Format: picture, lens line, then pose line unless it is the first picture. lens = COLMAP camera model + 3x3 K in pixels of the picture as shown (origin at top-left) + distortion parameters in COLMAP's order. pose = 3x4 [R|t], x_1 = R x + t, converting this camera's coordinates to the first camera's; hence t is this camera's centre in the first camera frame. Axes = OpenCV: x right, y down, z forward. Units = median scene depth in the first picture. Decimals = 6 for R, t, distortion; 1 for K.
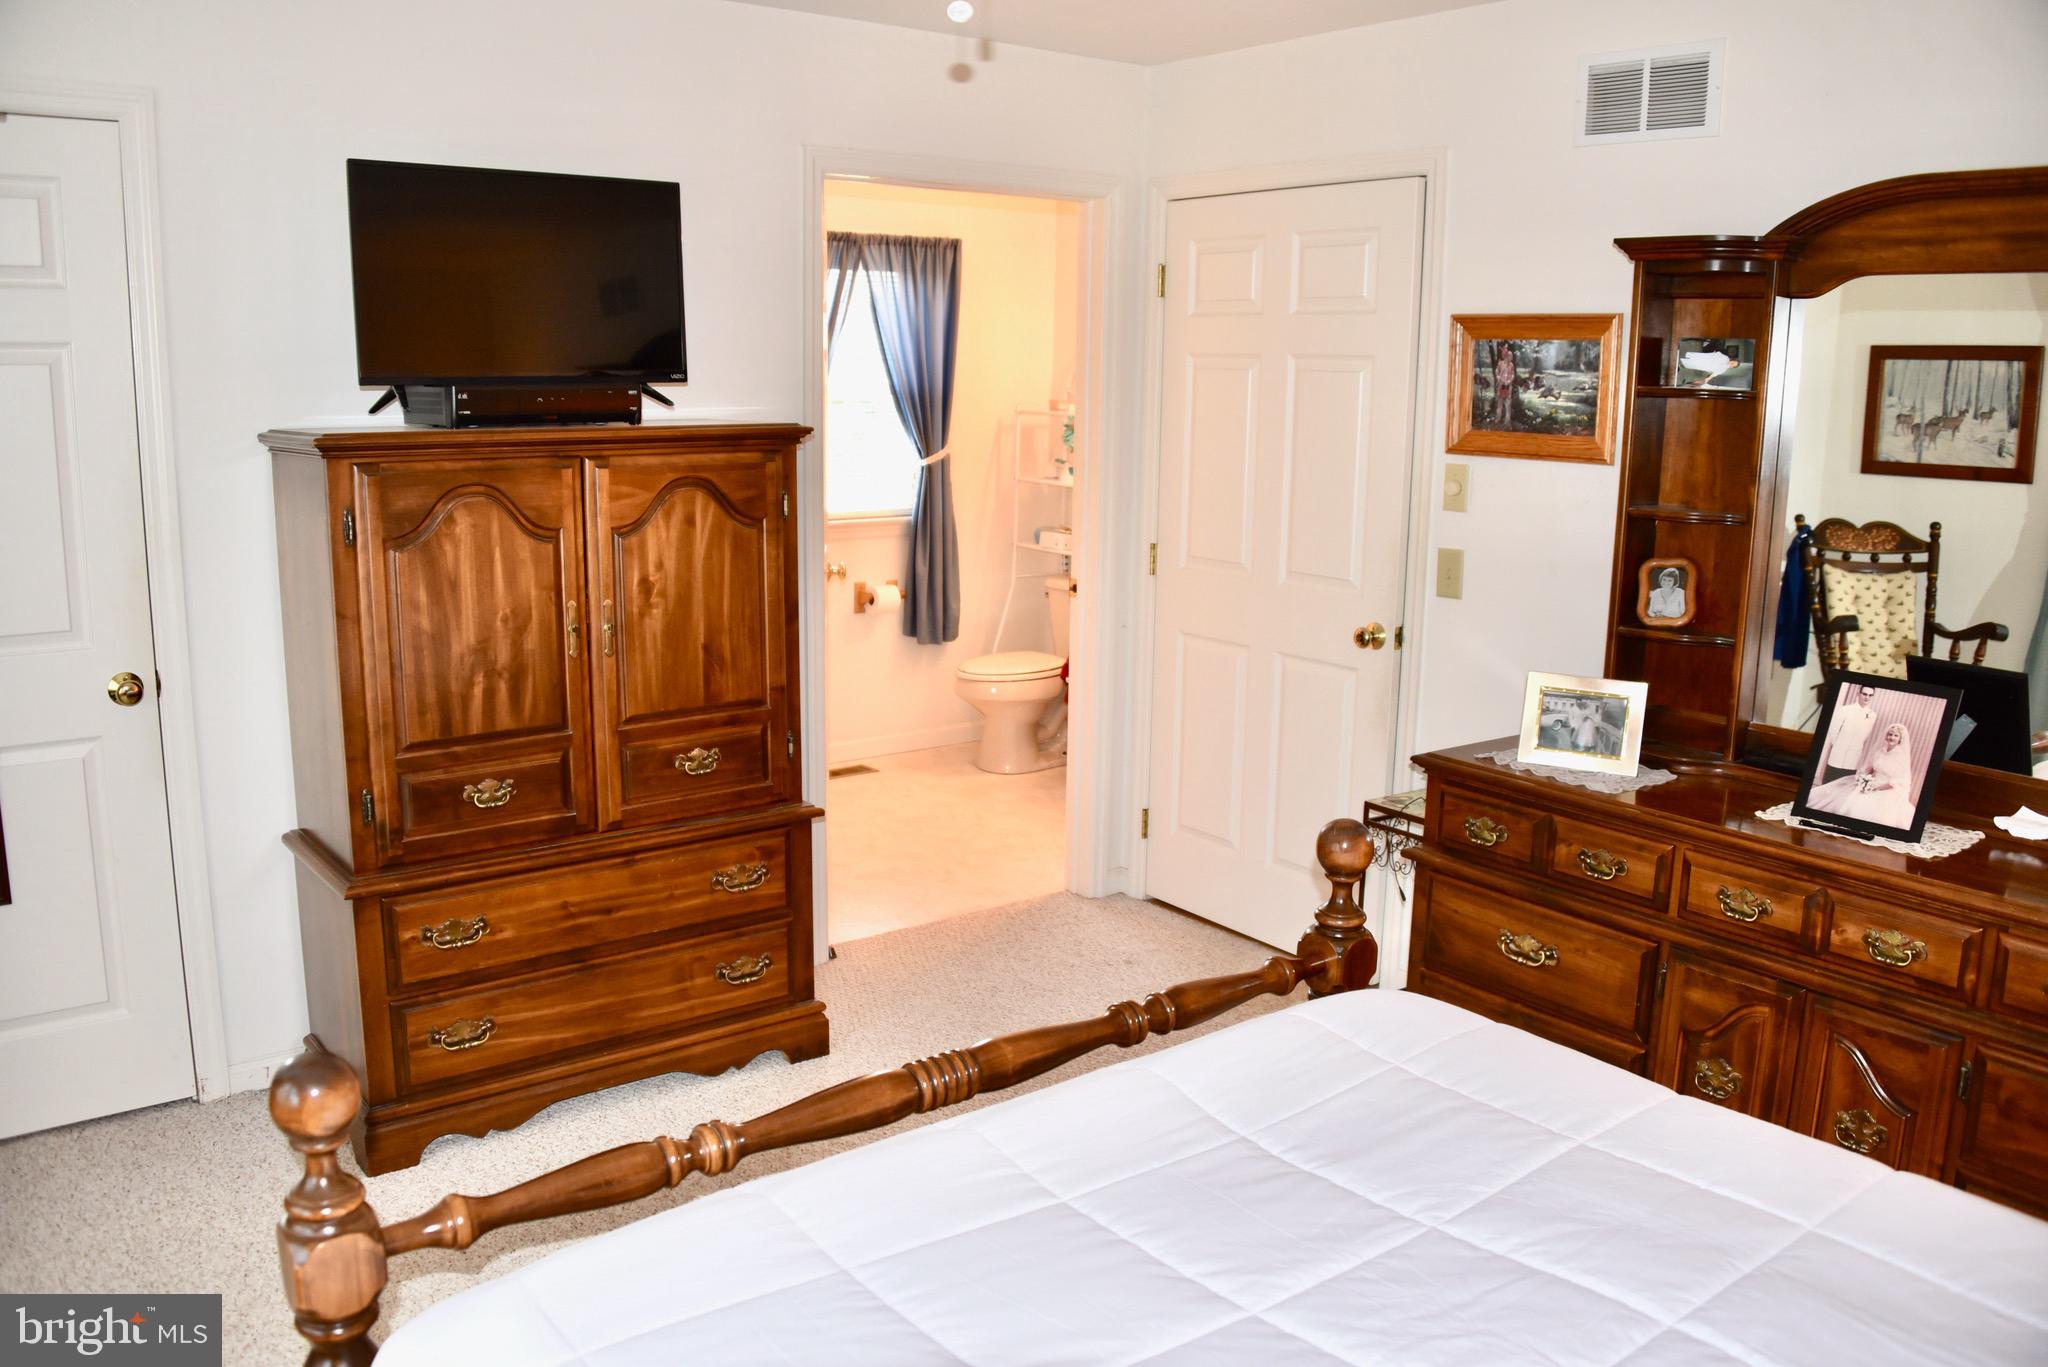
lens RADIAL K [[1628.6, 0, 1012.0], [0, 1628.6, 684.9], [0, 0, 1]] dist [-0.145802, 0.076822]
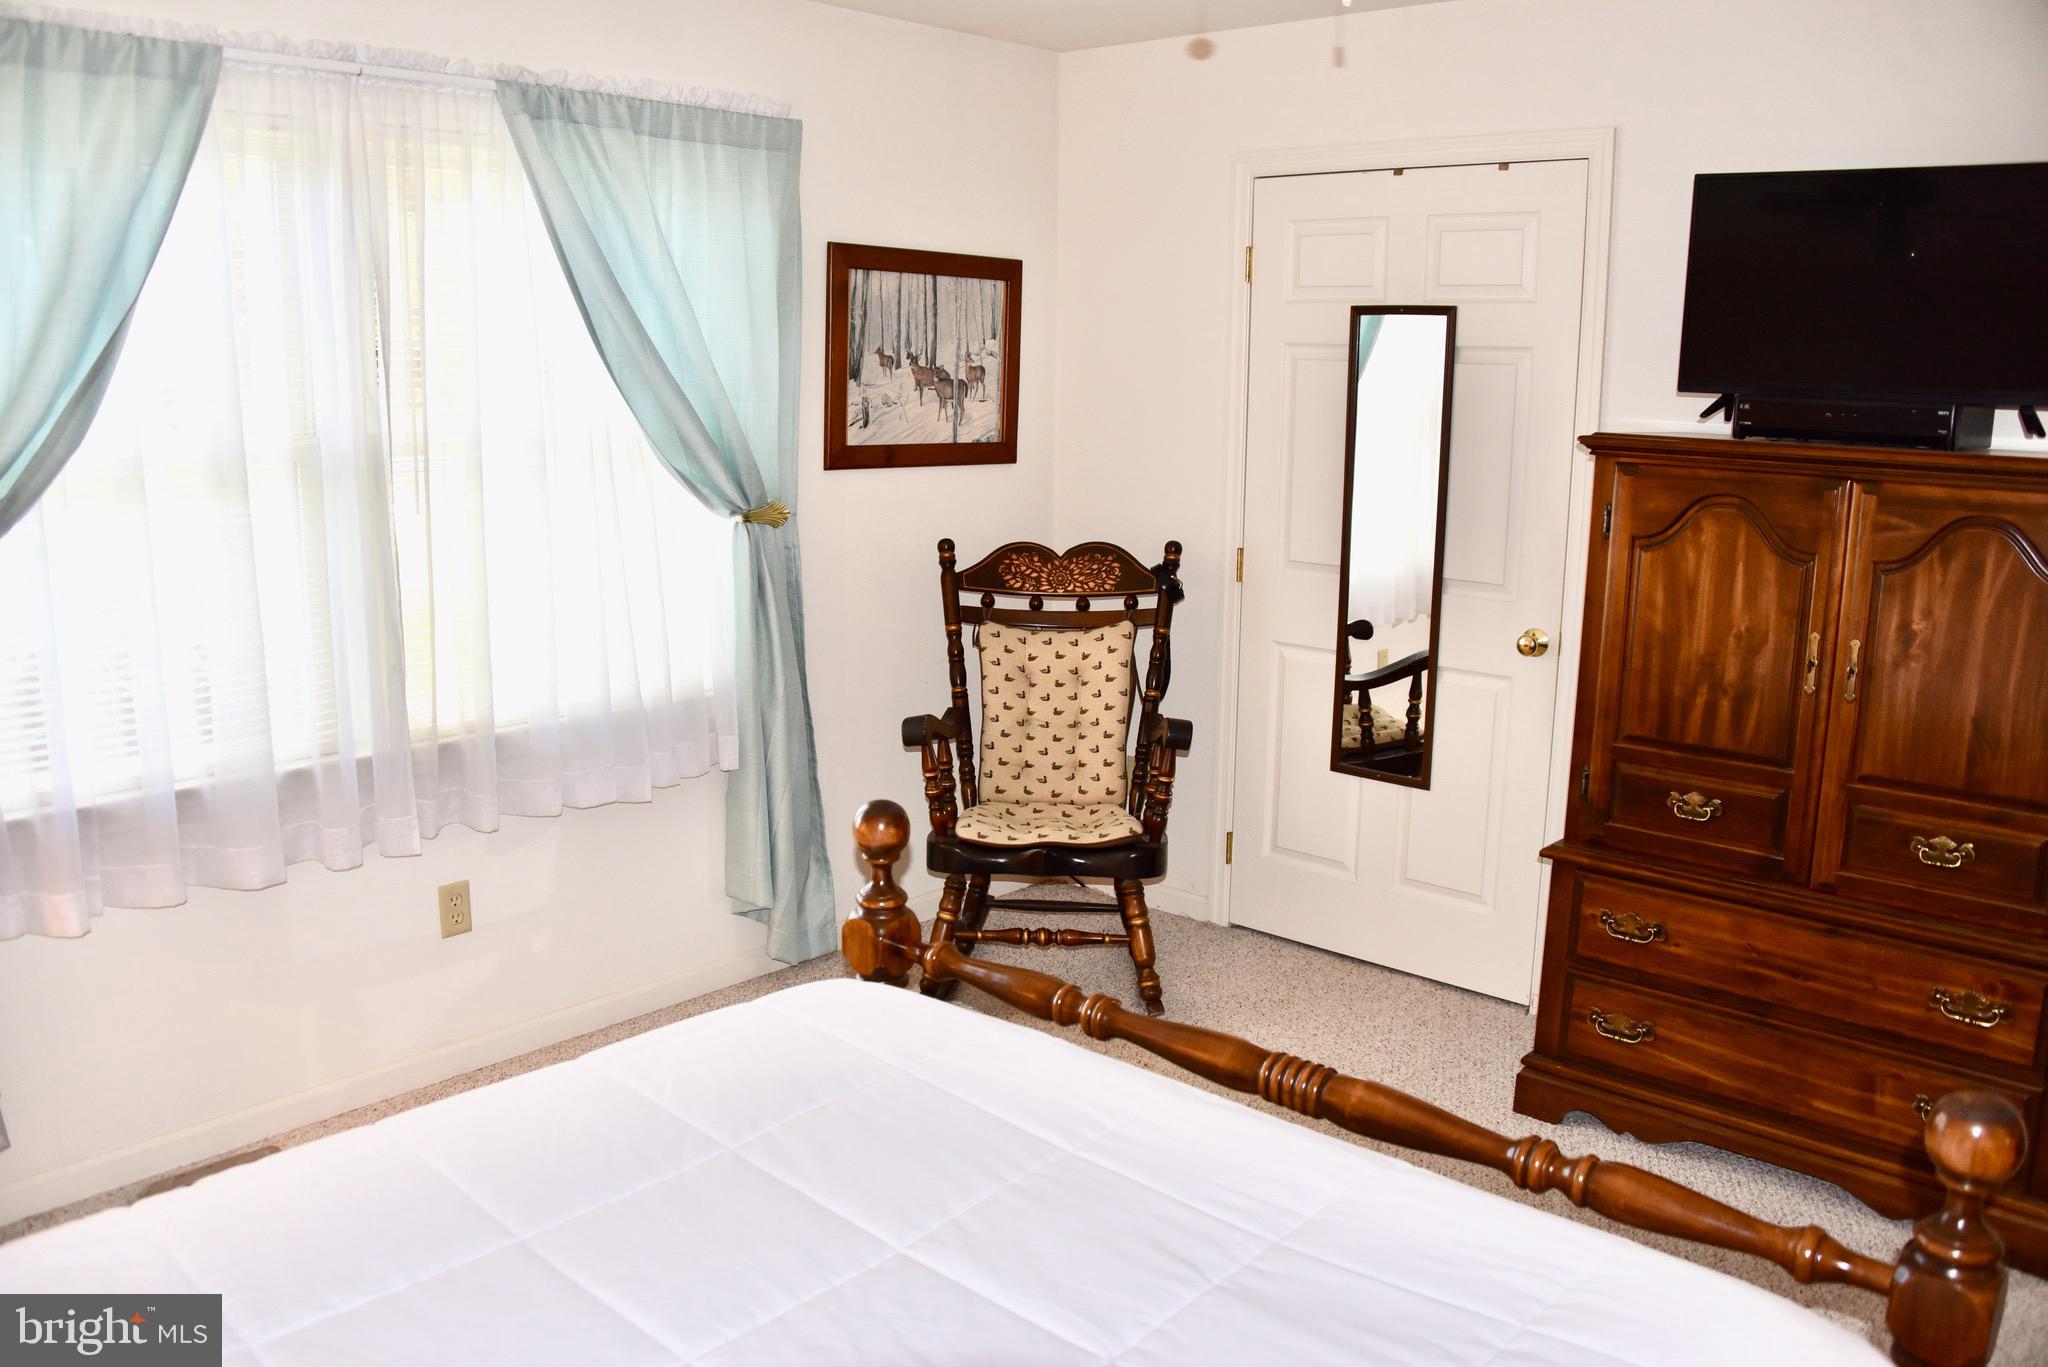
lens RADIAL K [[1578.2, 0, 1024.9], [0, 1578.2, 693.3], [0, 0, 1]] dist [-0.123459, 0.064248]
pose [[0.197828, 0.186341, -0.962362, 0.489666], [-0.204761, 0.967962, 0.145333, -0.053211], [0.958612, 0.168304, 0.229646, 0.366430]]
